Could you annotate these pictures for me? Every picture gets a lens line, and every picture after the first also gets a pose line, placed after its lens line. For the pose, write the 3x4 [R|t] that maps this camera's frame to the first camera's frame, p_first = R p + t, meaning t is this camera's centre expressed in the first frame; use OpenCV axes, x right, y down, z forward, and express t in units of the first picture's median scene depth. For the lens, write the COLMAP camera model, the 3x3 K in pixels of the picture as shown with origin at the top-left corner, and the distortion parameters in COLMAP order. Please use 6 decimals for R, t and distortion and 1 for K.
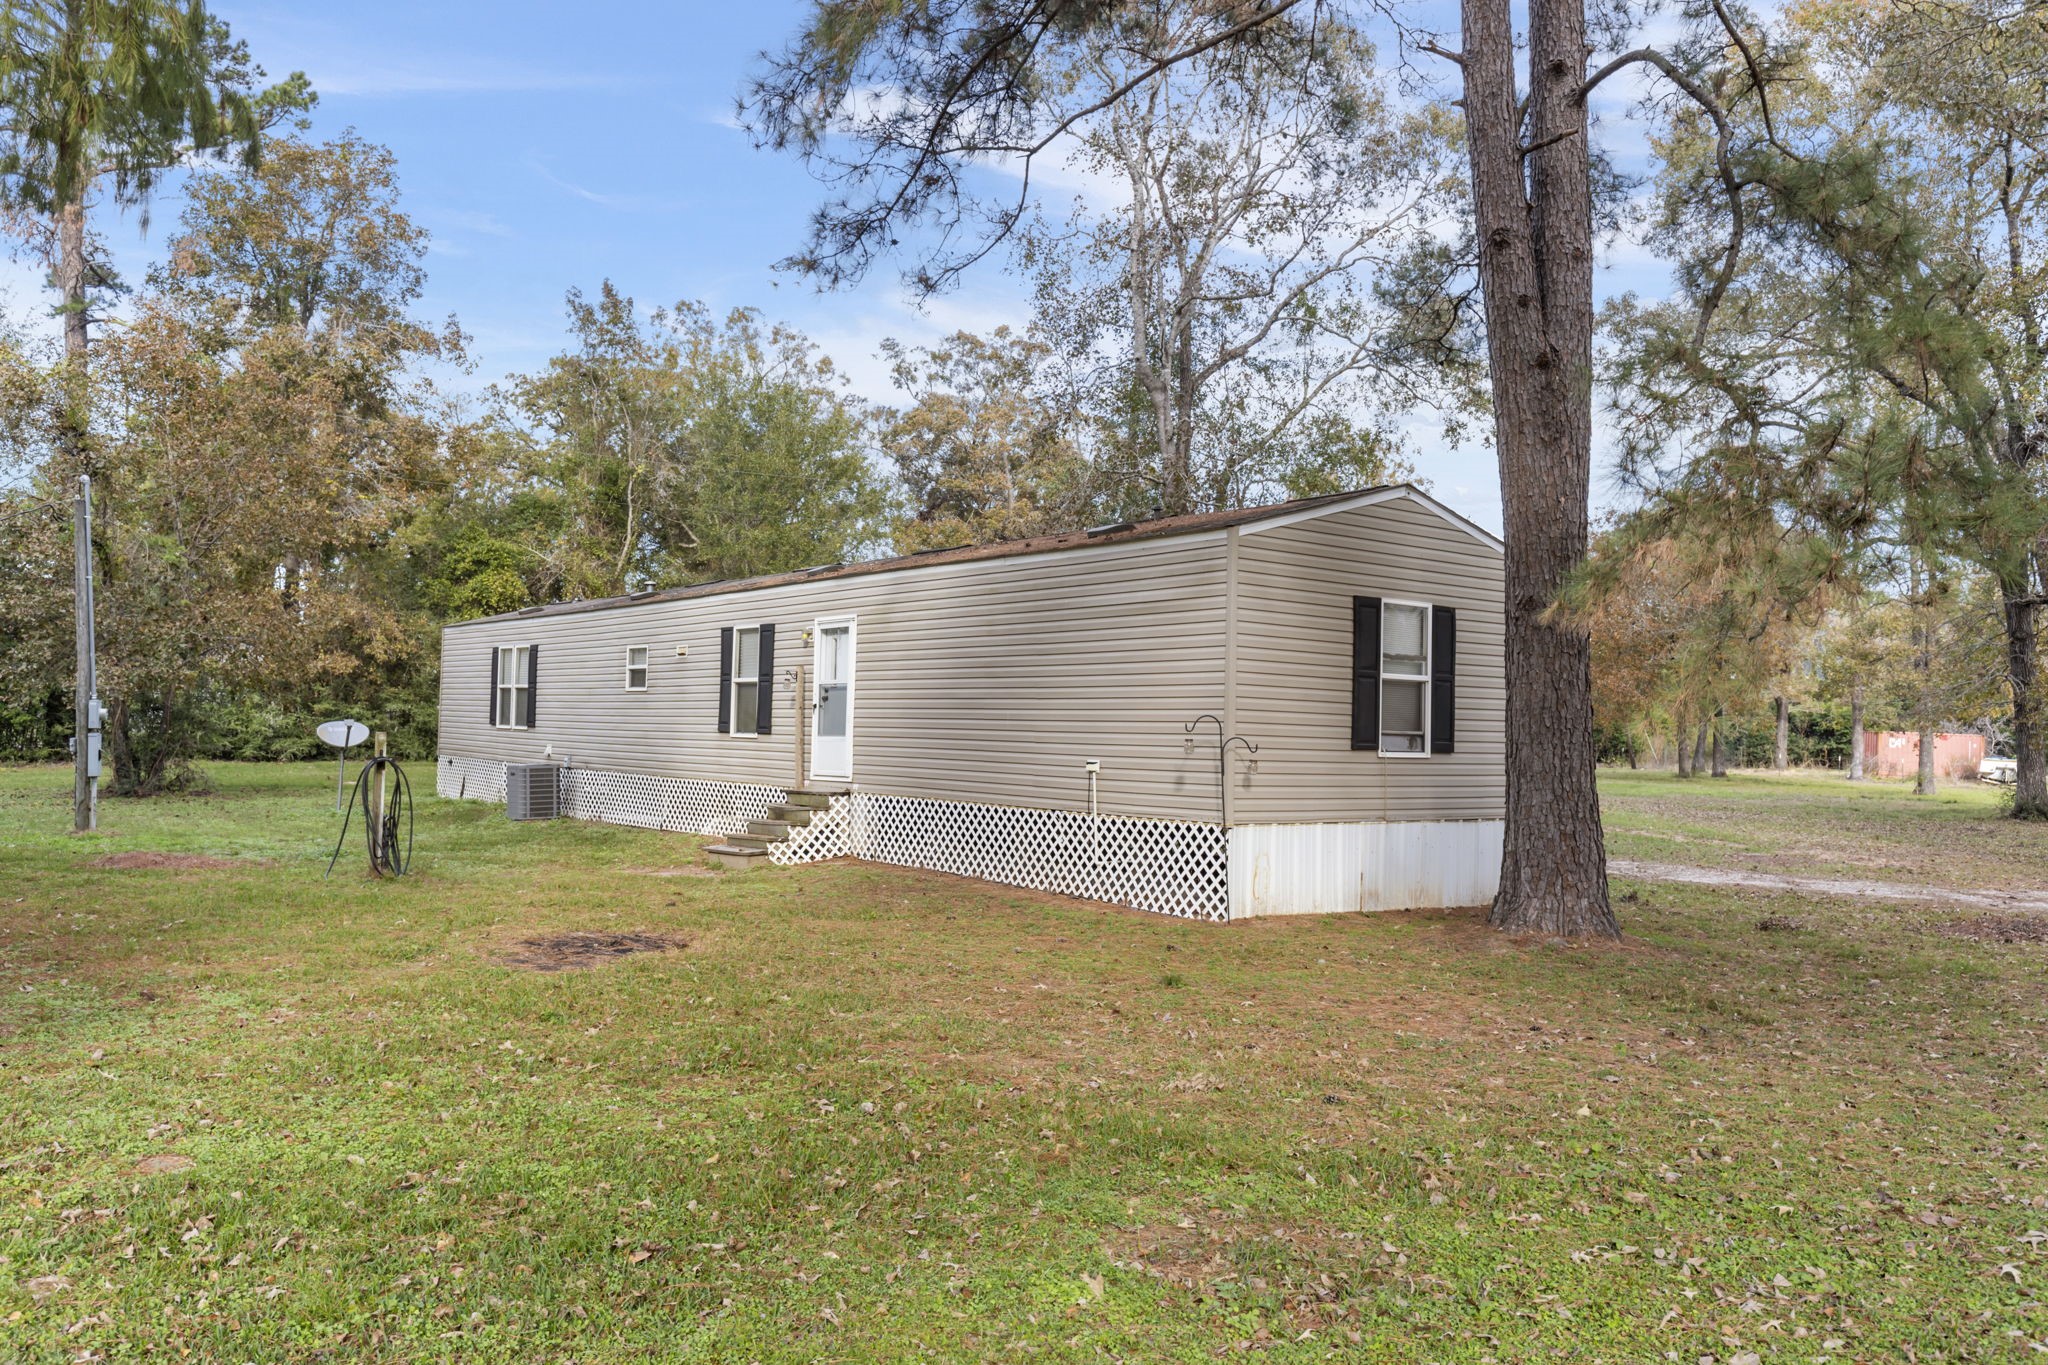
lens RADIAL K [[1329.7, 0, 1024.0], [0, 1329.7, 682.5], [0, 0, 1]] dist [-0.105388, 0.099161]
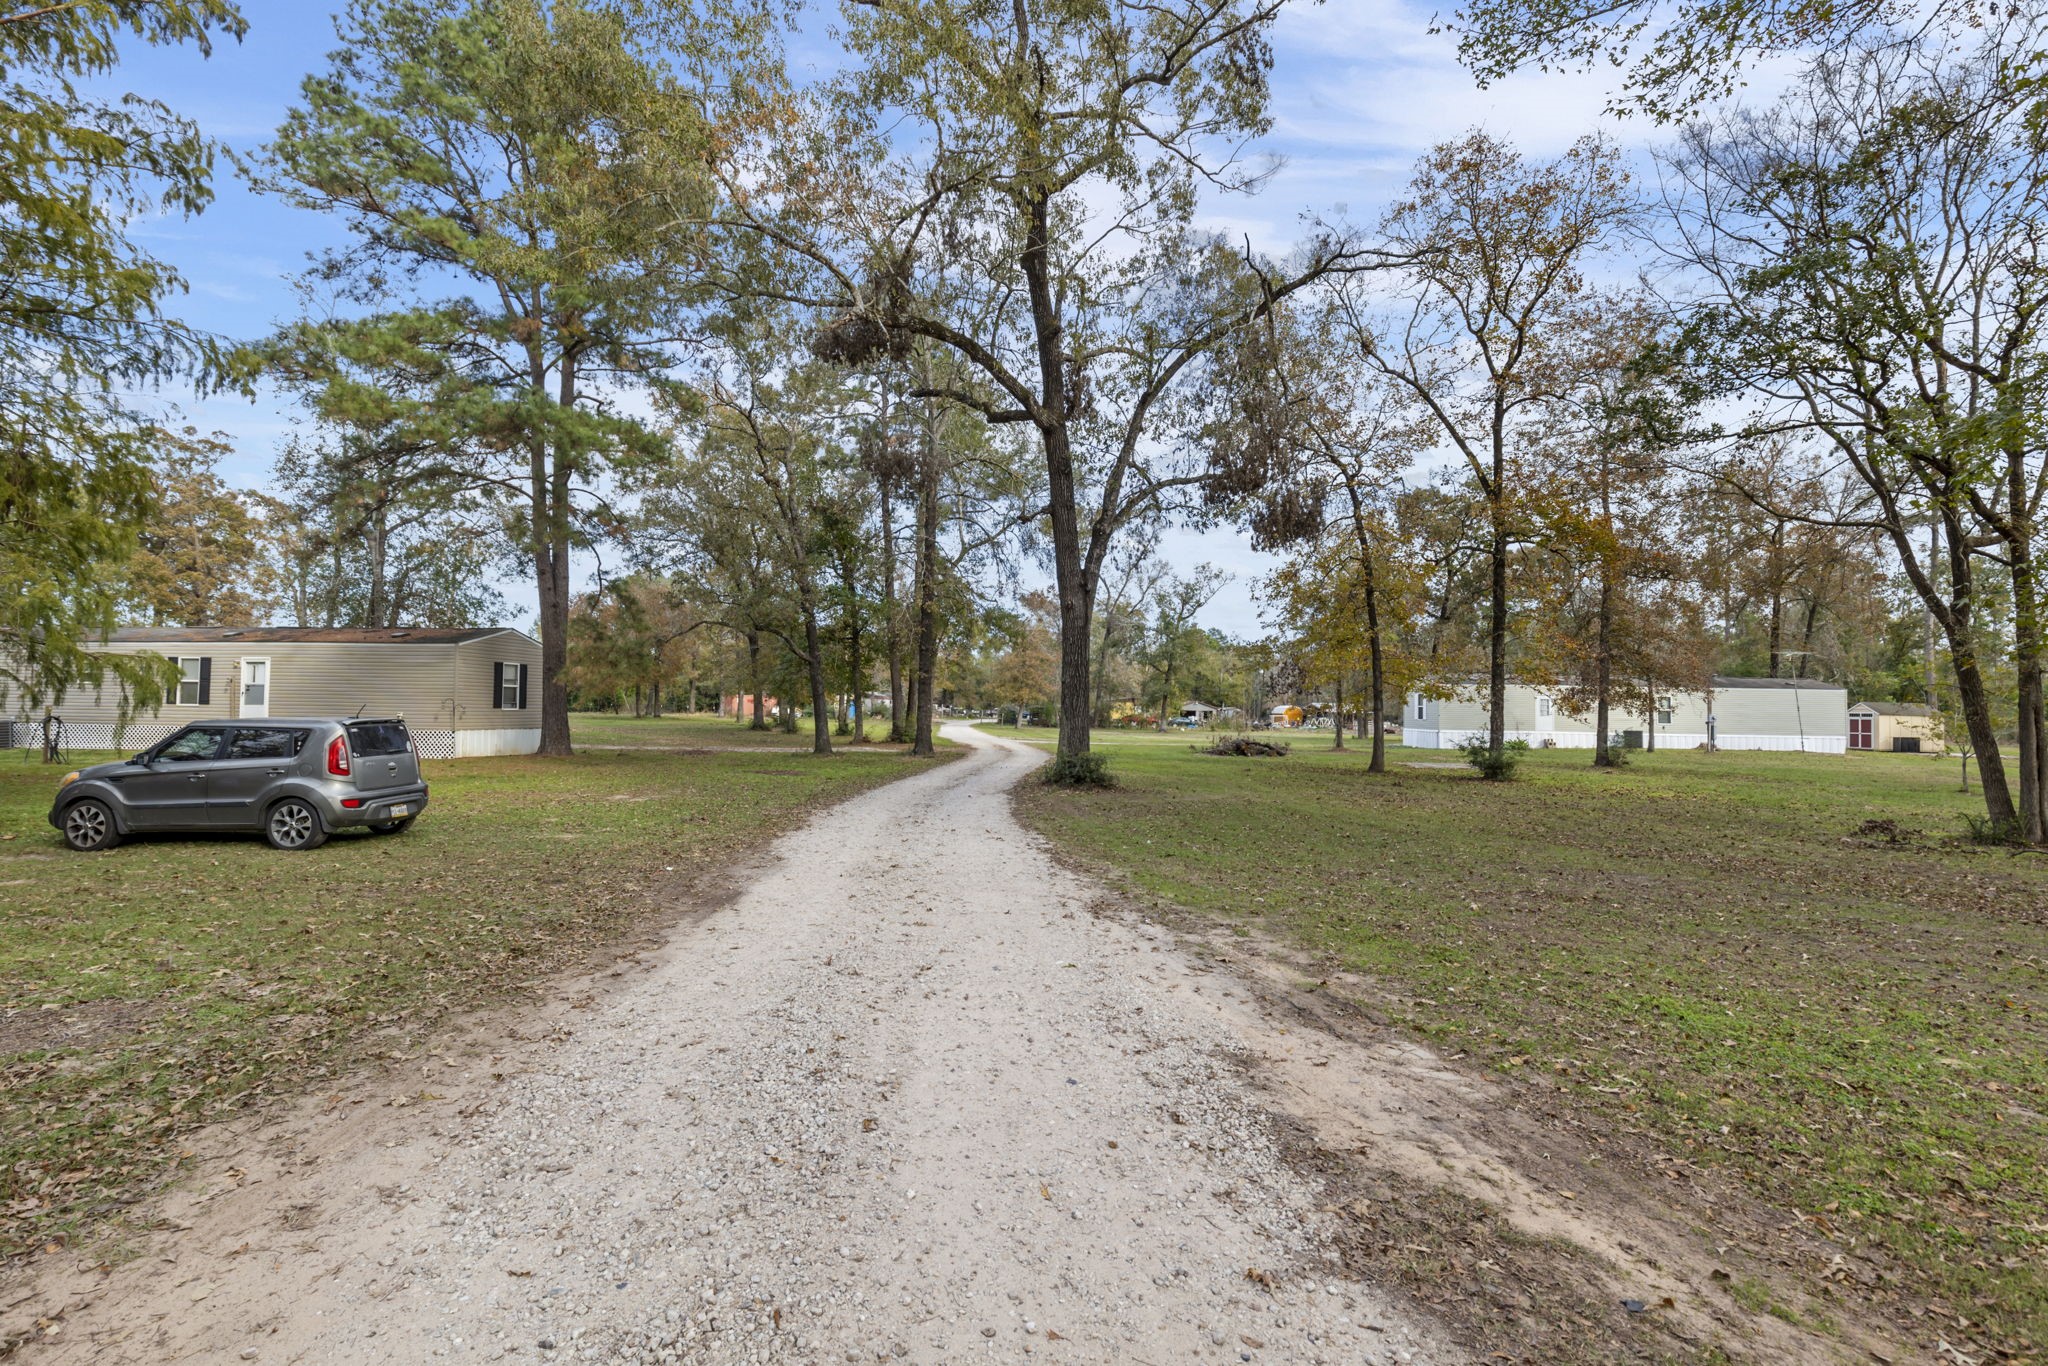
lens RADIAL K [[910.5, 0, 1024.0], [0, 910.5, 683.0], [0, 0, 1]] dist [-0.000727, -0.000415]
pose [[0.676348, 0.005560, 0.736561, -0.427366], [-0.027324, 0.999473, 0.017546, -0.070712], [-0.736075, -0.031994, 0.676144, -1.224105]]
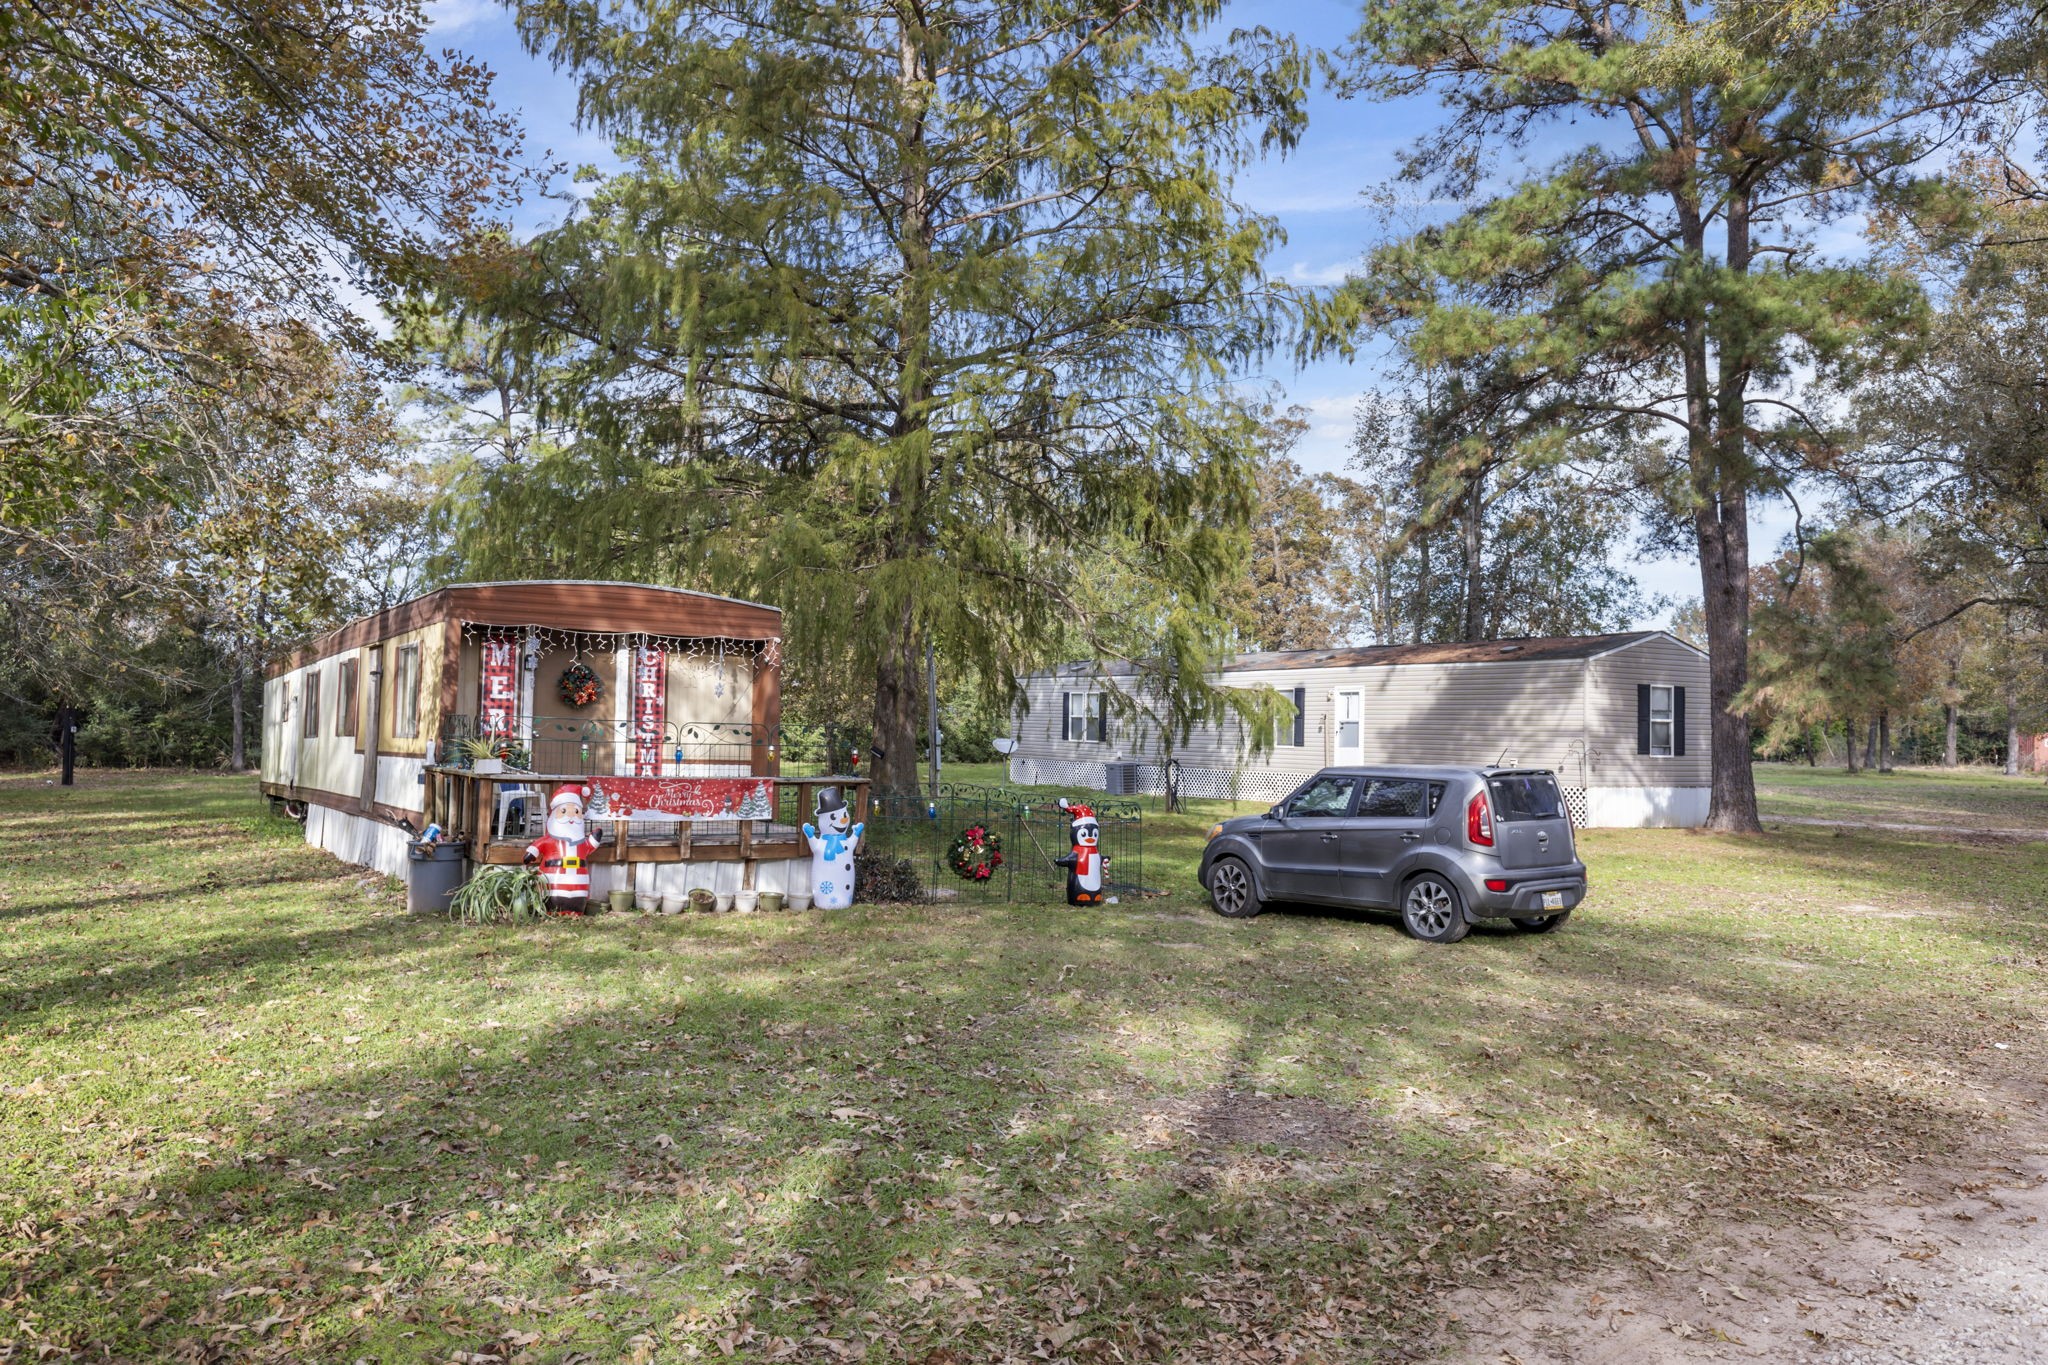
lens RADIAL K [[1495.9, 0, 1024.0], [0, 1495.9, 682.5], [0, 0, 1]] dist [-0.011382, 0.002813]
pose [[0.997856, -0.007644, -0.065001, -0.479233], [0.008048, 0.999950, 0.005955, -0.072047], [0.064952, -0.006465, 0.997867, -1.219131]]
